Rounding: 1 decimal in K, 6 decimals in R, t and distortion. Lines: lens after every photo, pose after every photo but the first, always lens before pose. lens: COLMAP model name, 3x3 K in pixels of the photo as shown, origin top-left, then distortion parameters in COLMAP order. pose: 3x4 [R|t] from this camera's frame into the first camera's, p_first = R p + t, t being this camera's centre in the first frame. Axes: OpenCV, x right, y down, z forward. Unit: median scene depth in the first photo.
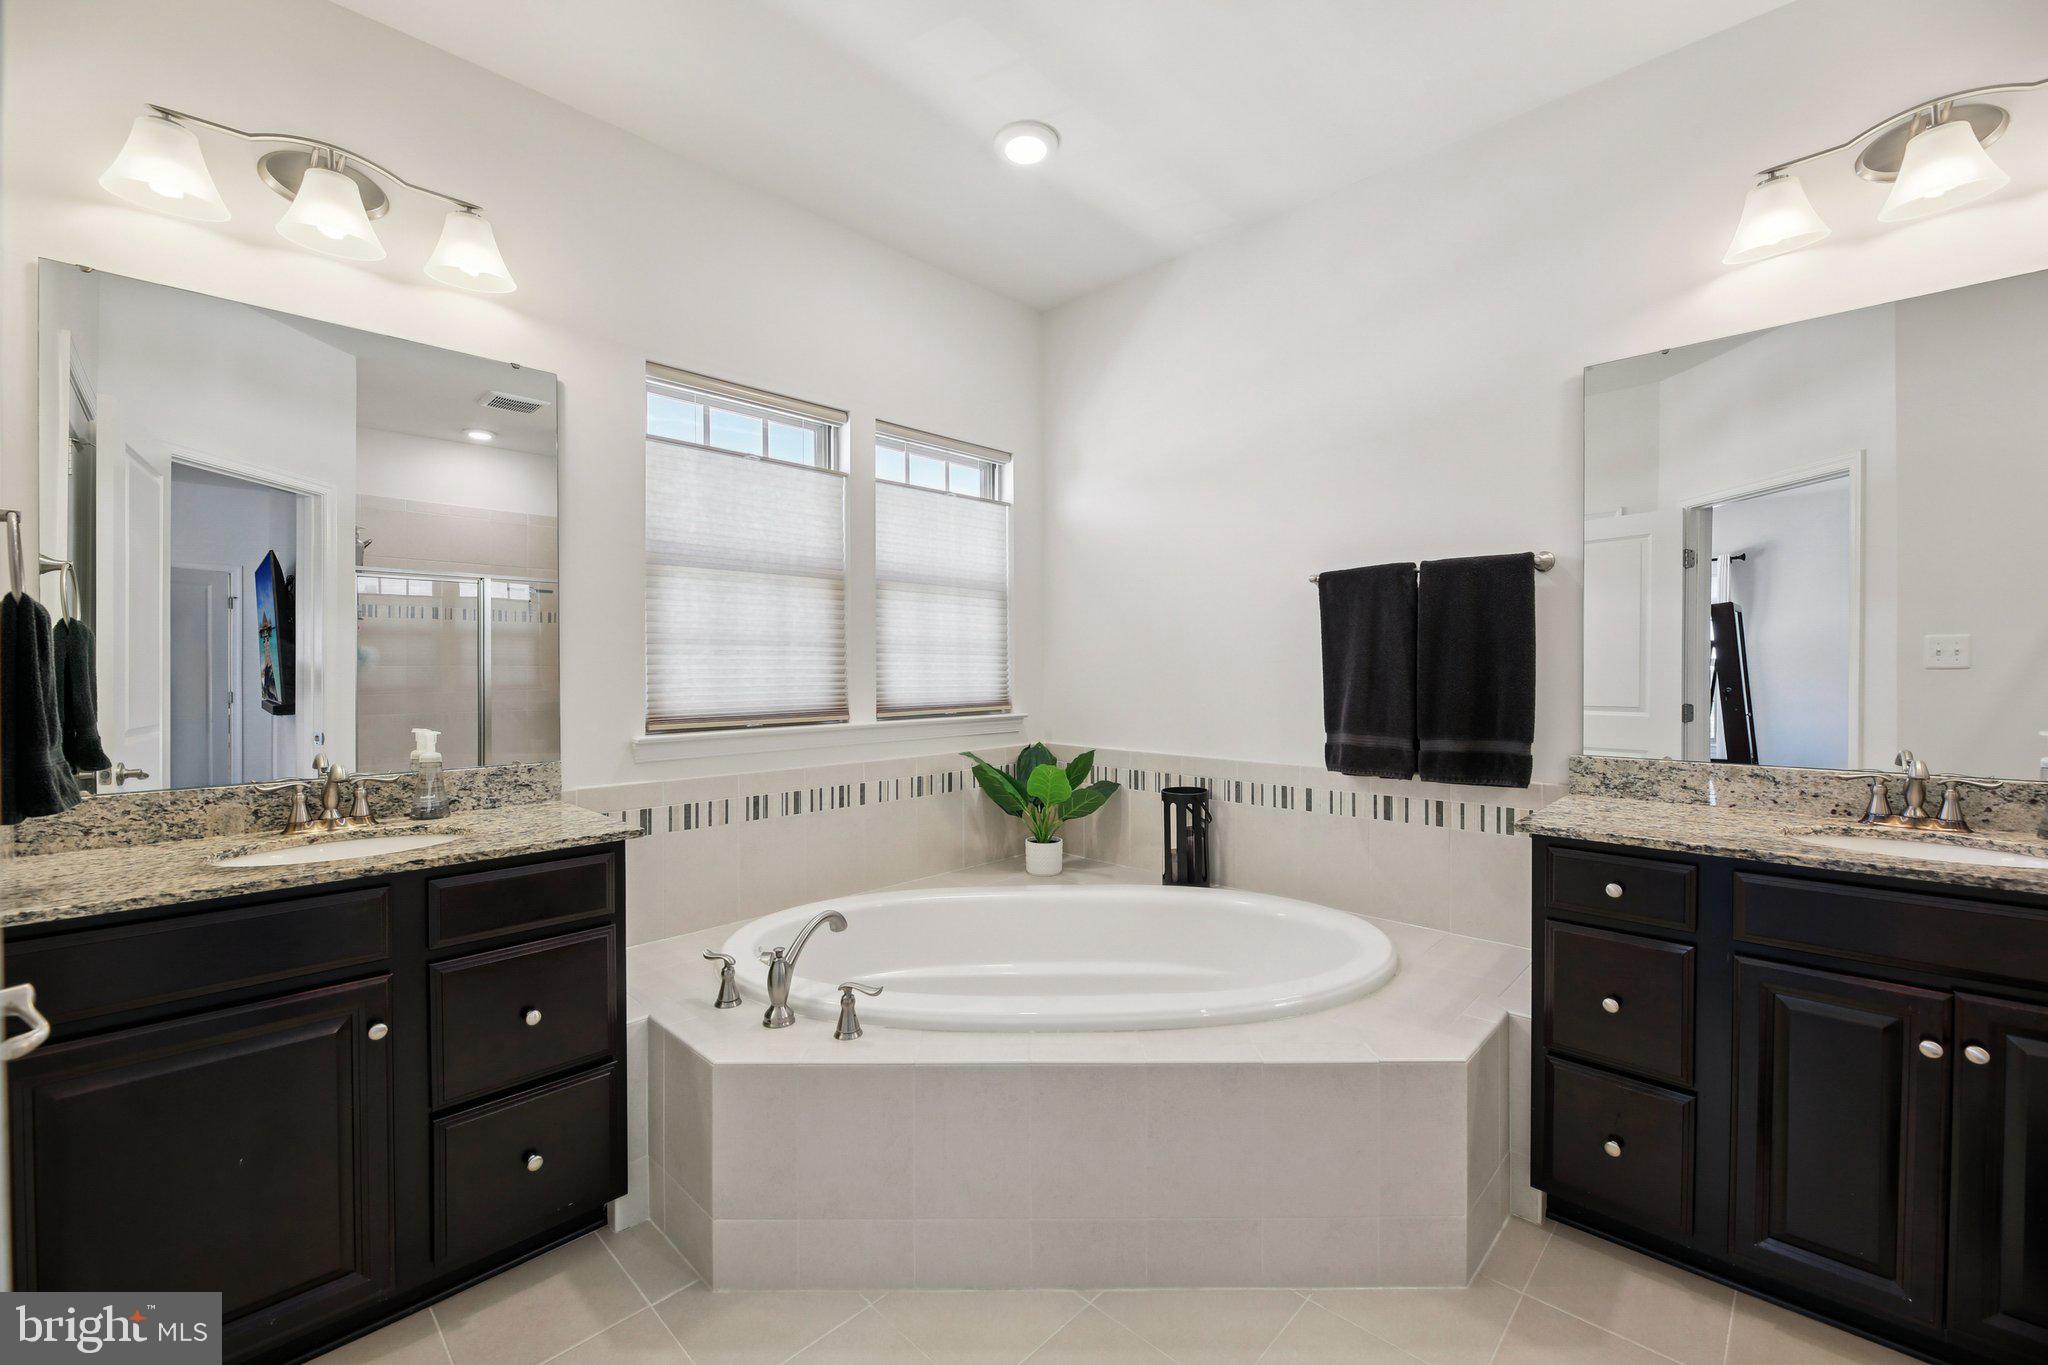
lens RADIAL K [[826.0, 0, 1016.8], [0, 826.0, 686.9], [0, 0, 1]] dist [-0.001912, -0.000911]
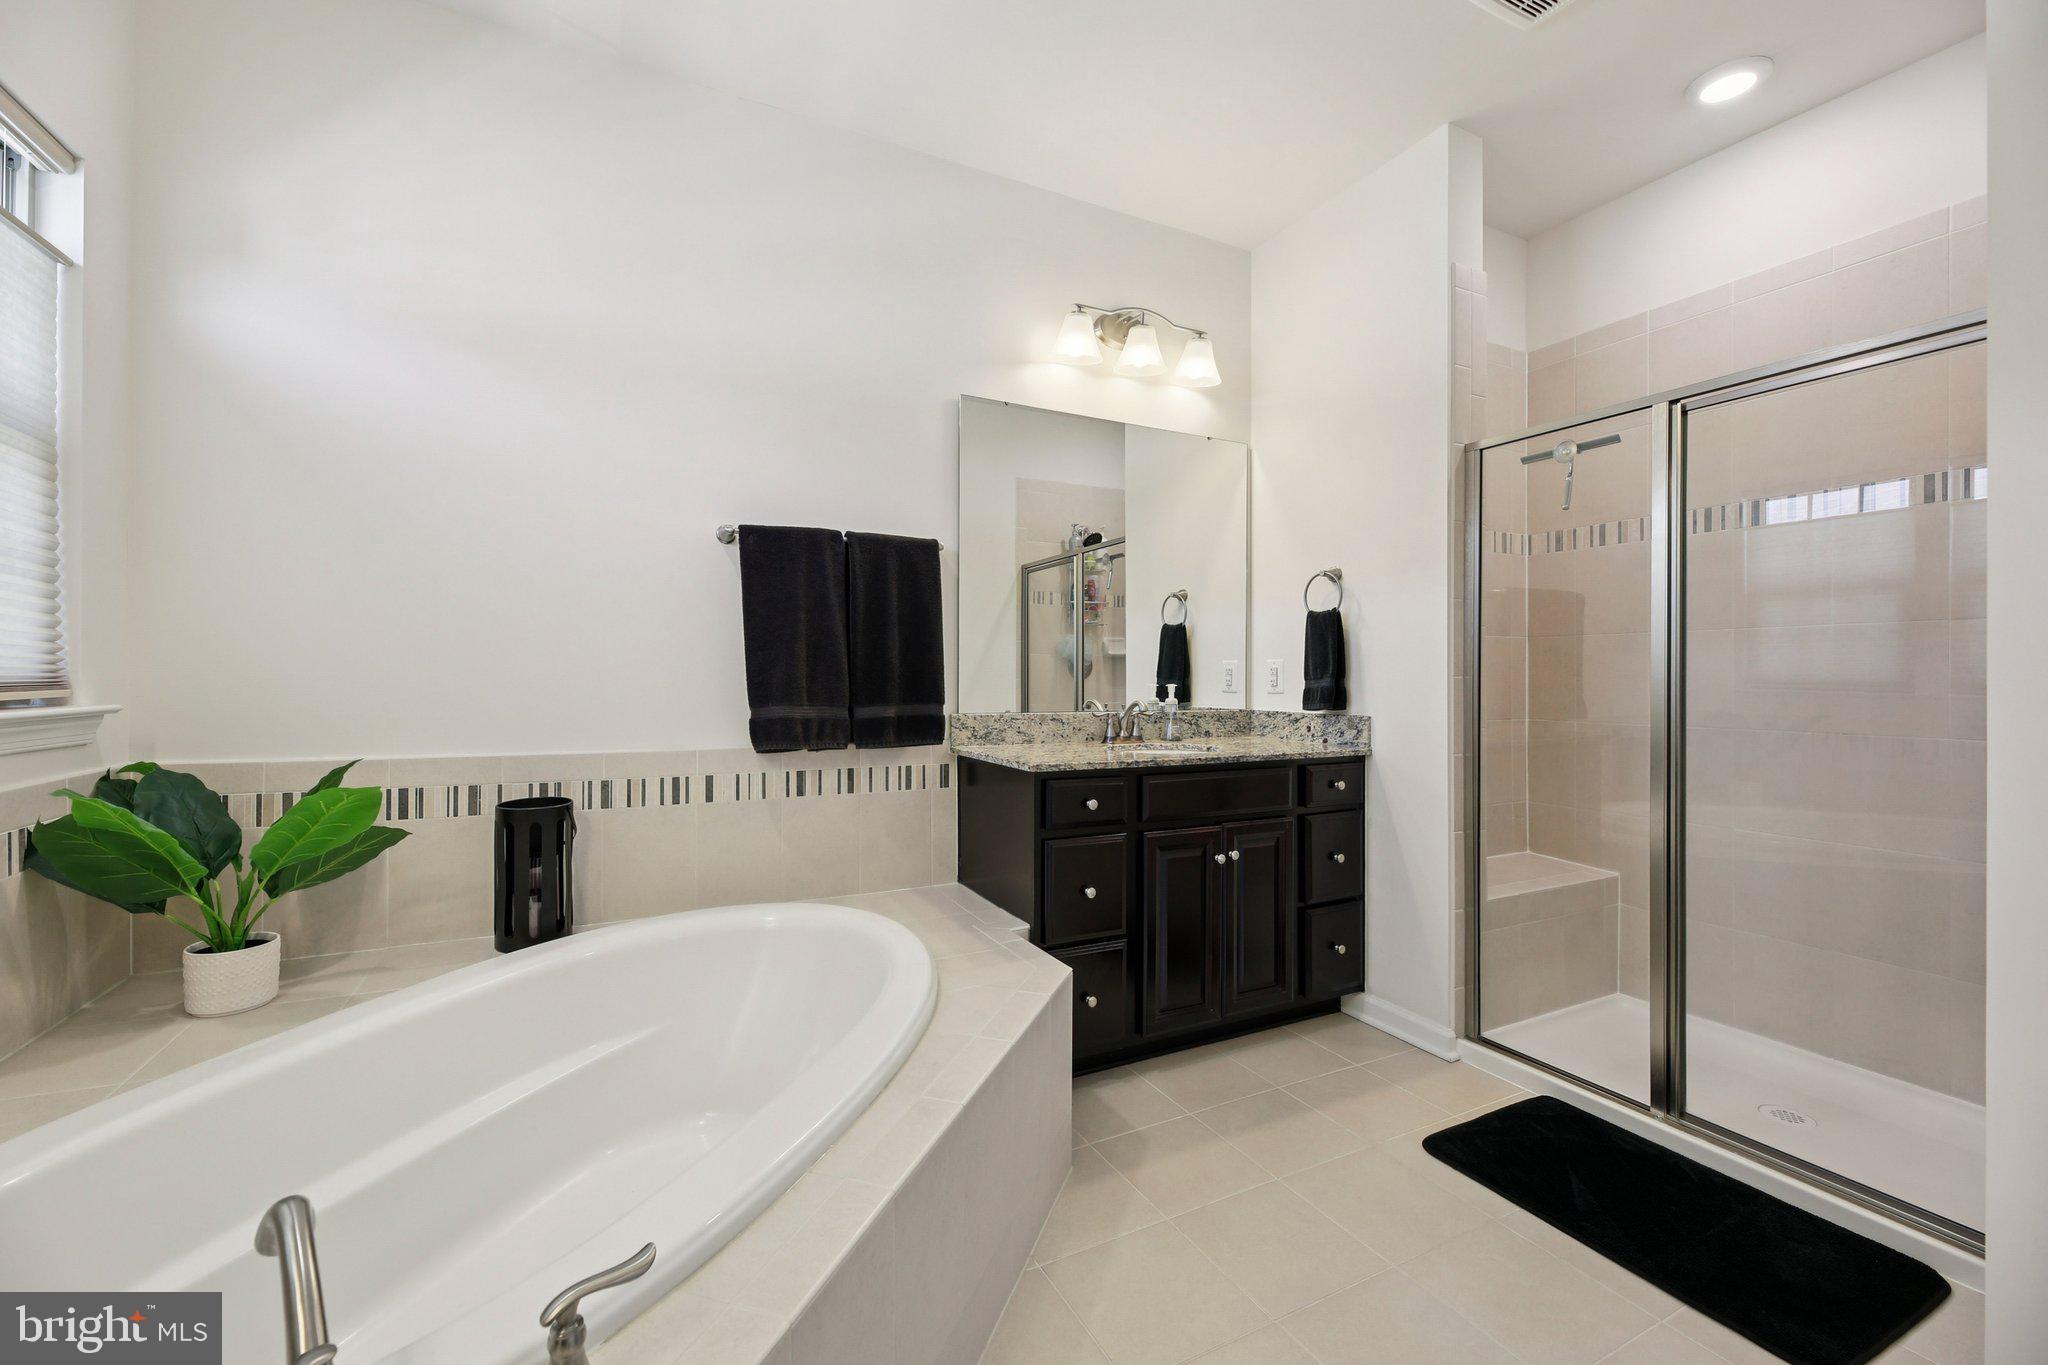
lens RADIAL K [[826.0, 0, 1016.8], [0, 826.0, 686.9], [0, 0, 1]] dist [-0.001912, -0.000911]
pose [[0.323906, -0.006434, 0.946068, -0.369351], [0.012566, 0.999918, 0.002498, 0.035843], [-0.946006, 0.011079, 0.323960, 0.453154]]
